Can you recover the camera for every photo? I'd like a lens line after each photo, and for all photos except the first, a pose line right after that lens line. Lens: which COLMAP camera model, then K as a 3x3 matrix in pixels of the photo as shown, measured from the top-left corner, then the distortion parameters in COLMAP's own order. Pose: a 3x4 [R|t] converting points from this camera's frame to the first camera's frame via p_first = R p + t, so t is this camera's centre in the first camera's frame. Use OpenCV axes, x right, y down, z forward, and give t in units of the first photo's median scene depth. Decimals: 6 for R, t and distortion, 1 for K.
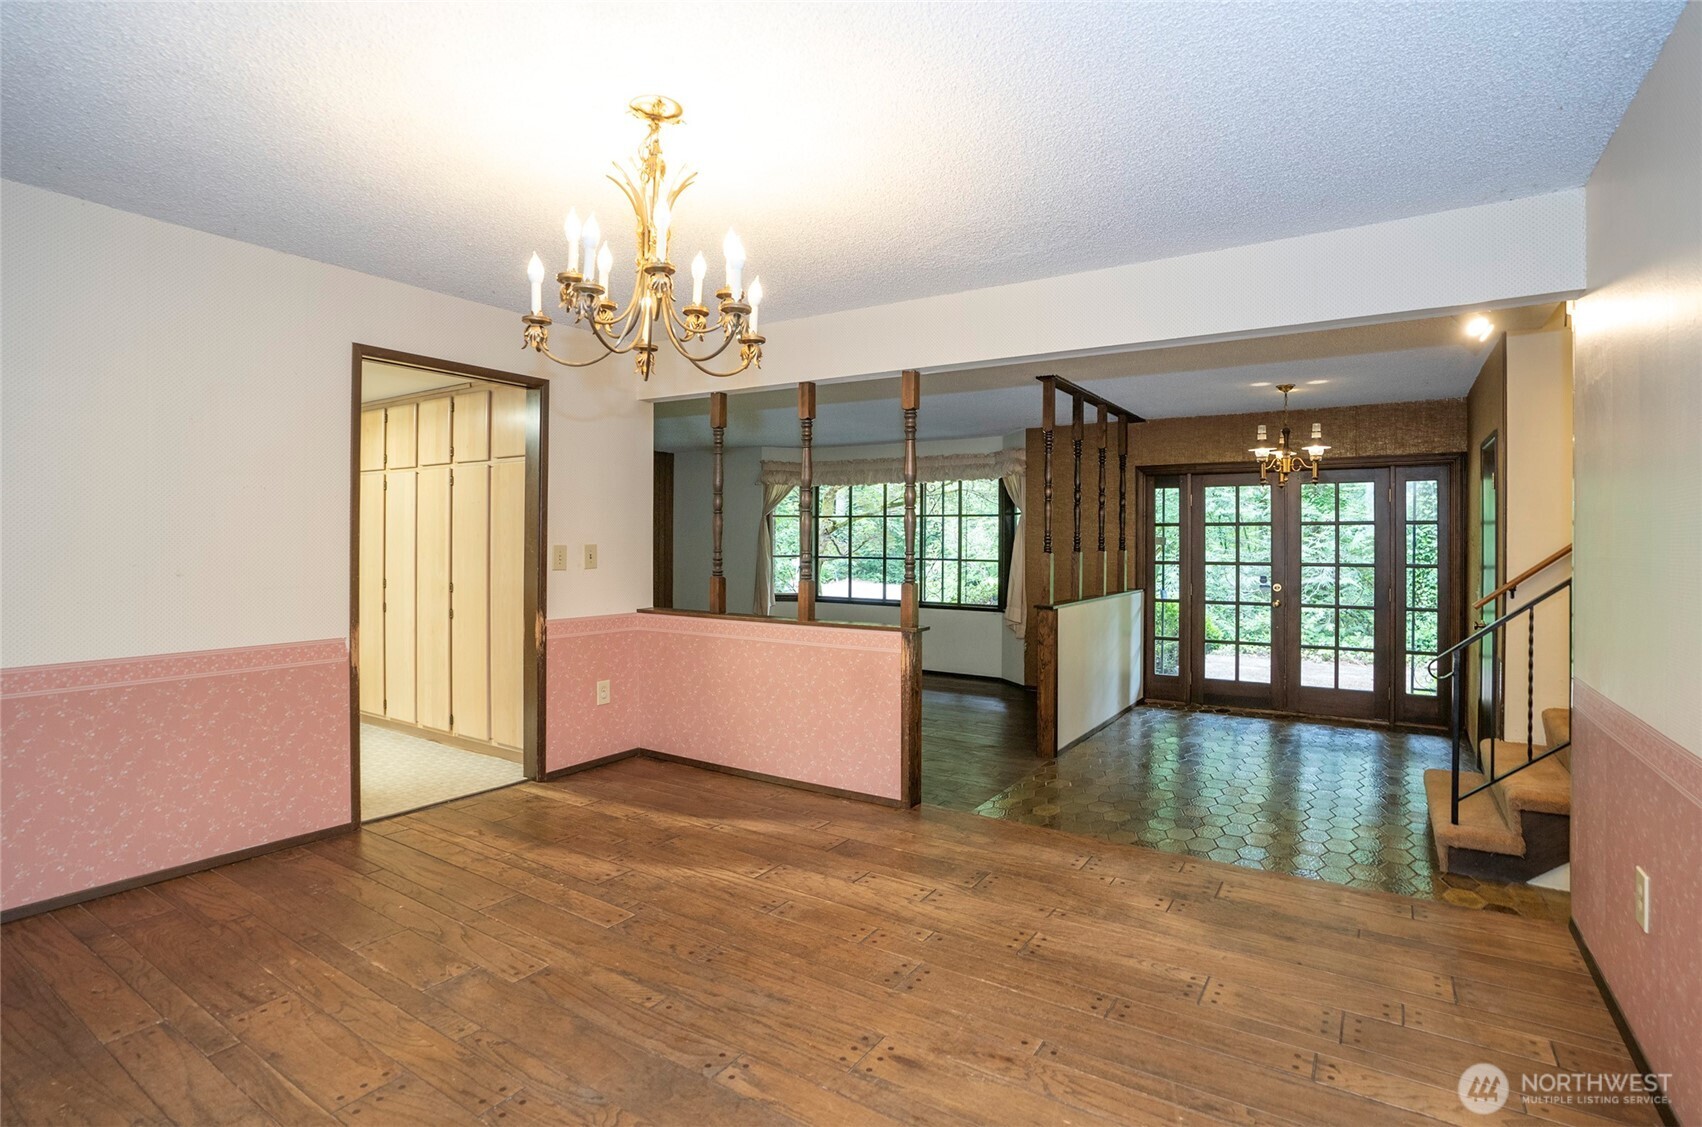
lens RADIAL K [[829.9, 0, 867.6], [0, 829.9, 539.0], [0, 0, 1]] dist [-0.058378, 0.023657]
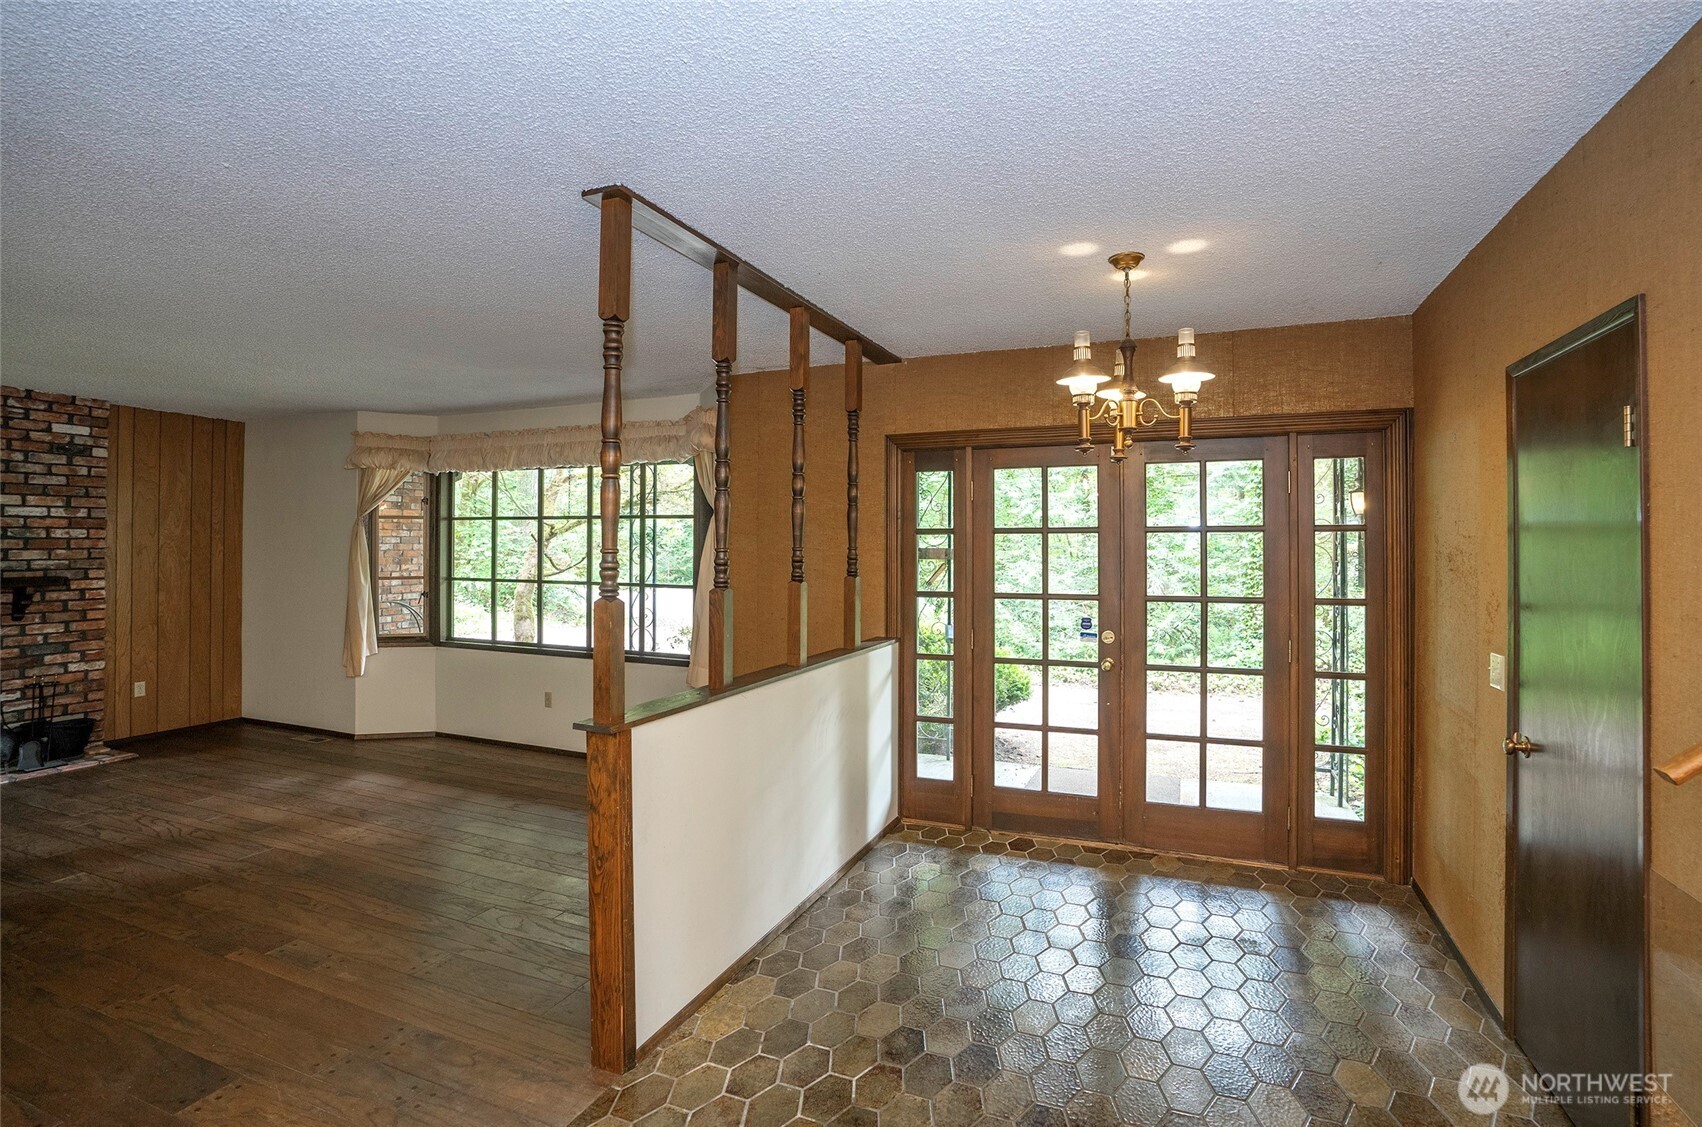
lens RADIAL K [[829.9, 0, 849.2], [0, 829.9, 536.1], [0, 0, 1]] dist [-0.058378, 0.023657]
pose [[0.985519, -0.001314, 0.169563, 0.208653], [0.002645, 0.999967, -0.007624, -0.010041], [-0.169547, 0.007963, 0.985490, 0.431734]]
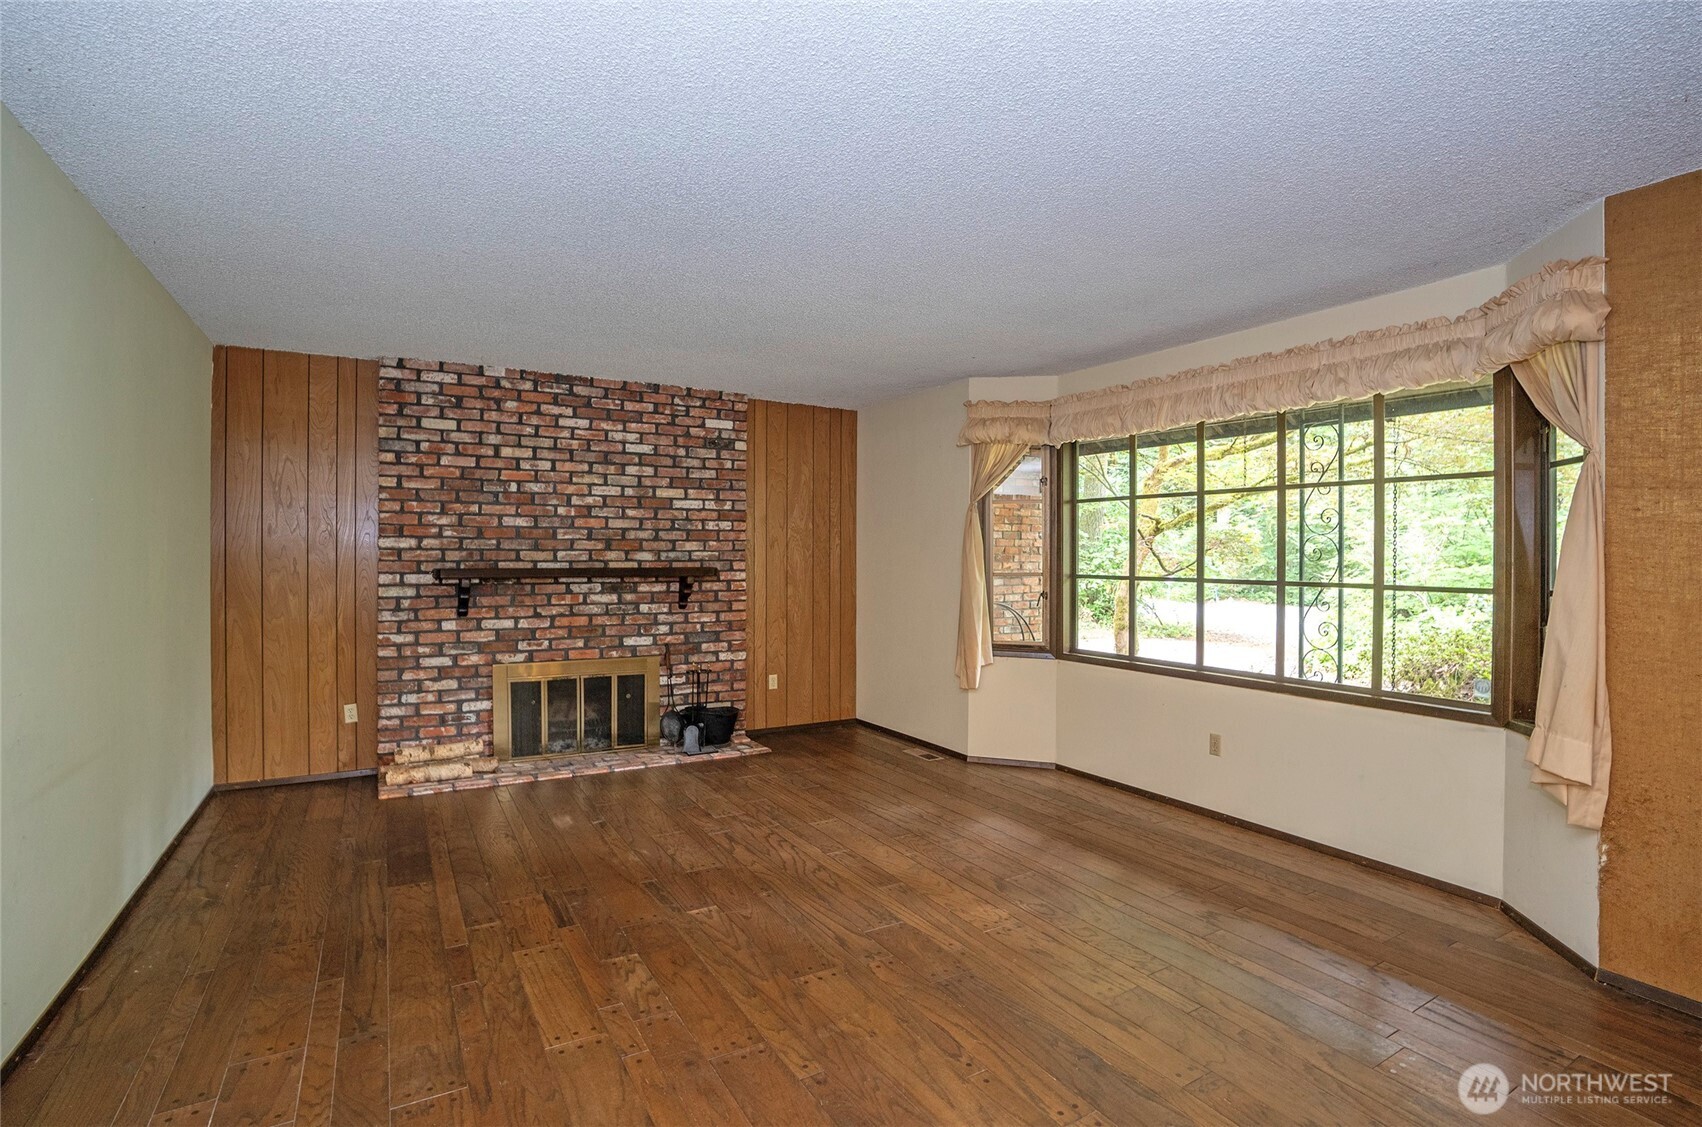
lens RADIAL K [[829.9, 0, 852.4], [0, 829.9, 559.2], [0, 0, 1]] dist [-0.058378, 0.023657]
pose [[0.892700, -0.001061, -0.450651, 0.076423], [0.004432, 0.999970, 0.006426, 0.009346], [0.450630, -0.007734, 0.892677, 0.665587]]
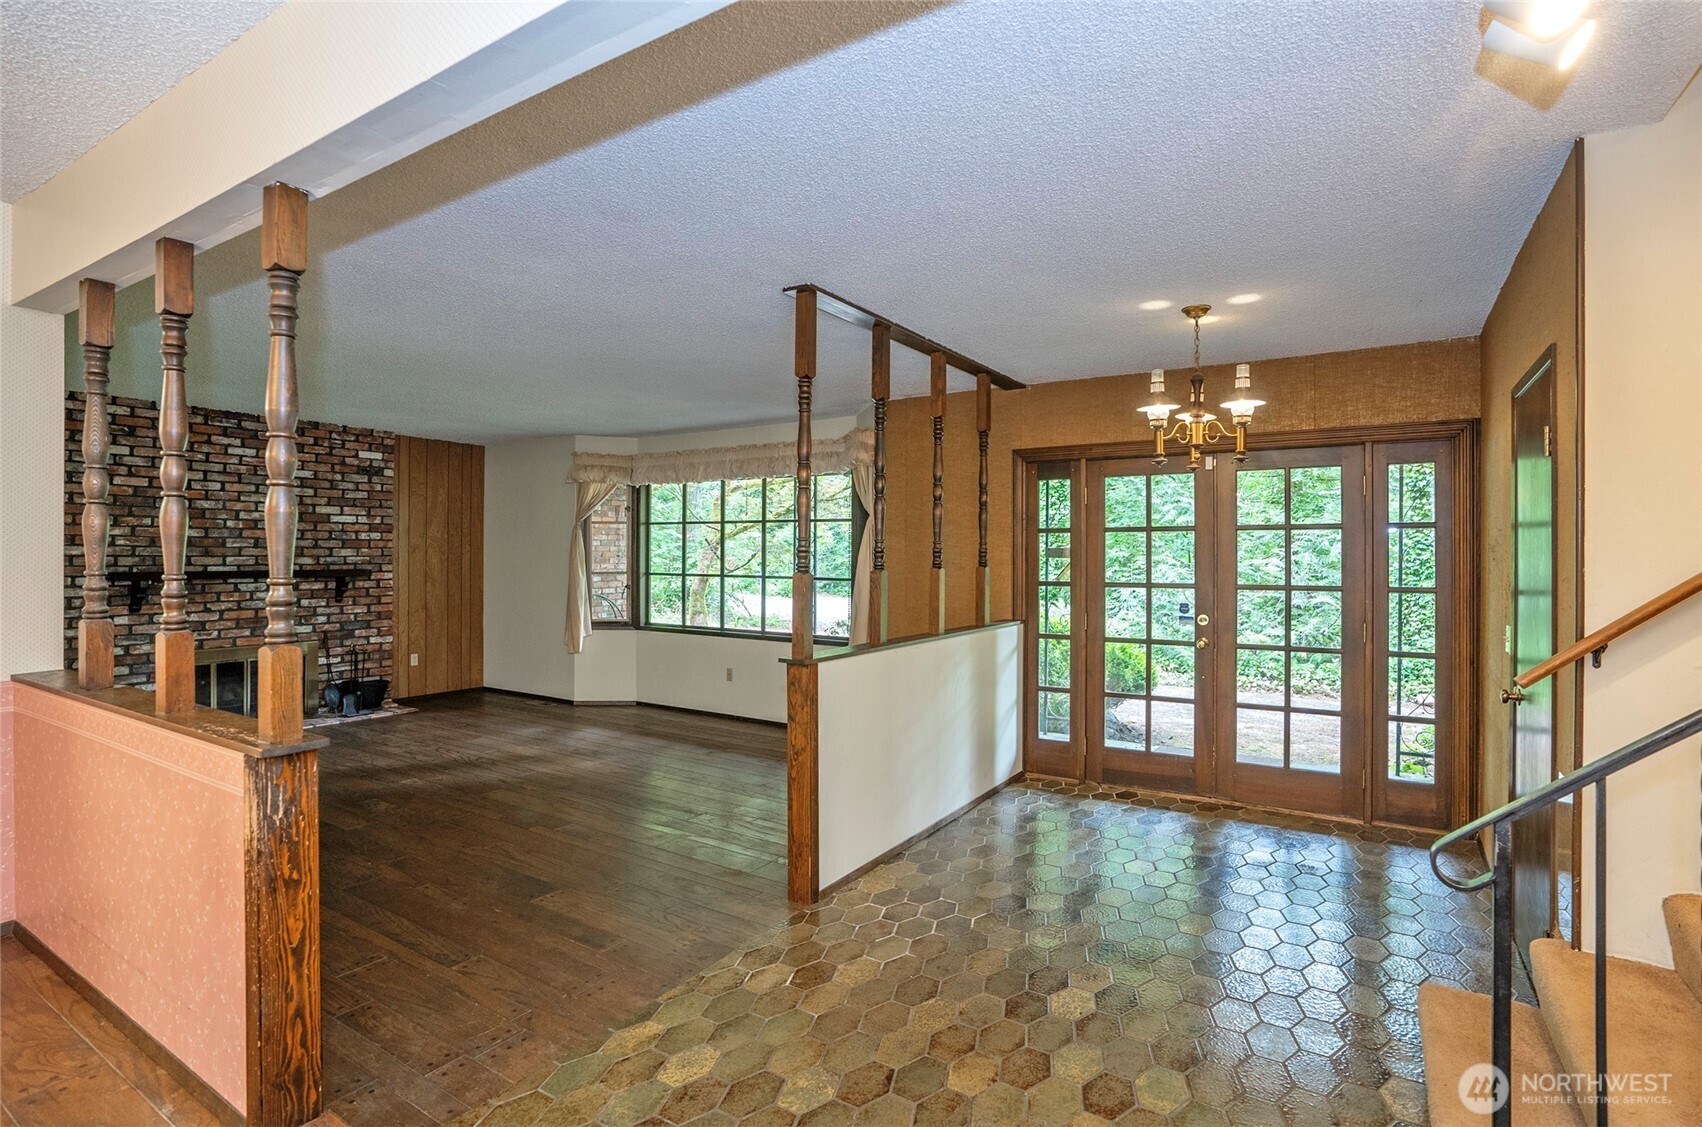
lens RADIAL K [[829.9, 0, 855.3], [0, 829.9, 554.2], [0, 0, 1]] dist [-0.058378, 0.023657]
pose [[0.999995, -0.002046, 0.002428, 0.199024], [0.002036, 0.999991, 0.003821, 0.000068], [-0.002435, -0.003816, 0.999990, 0.297044]]
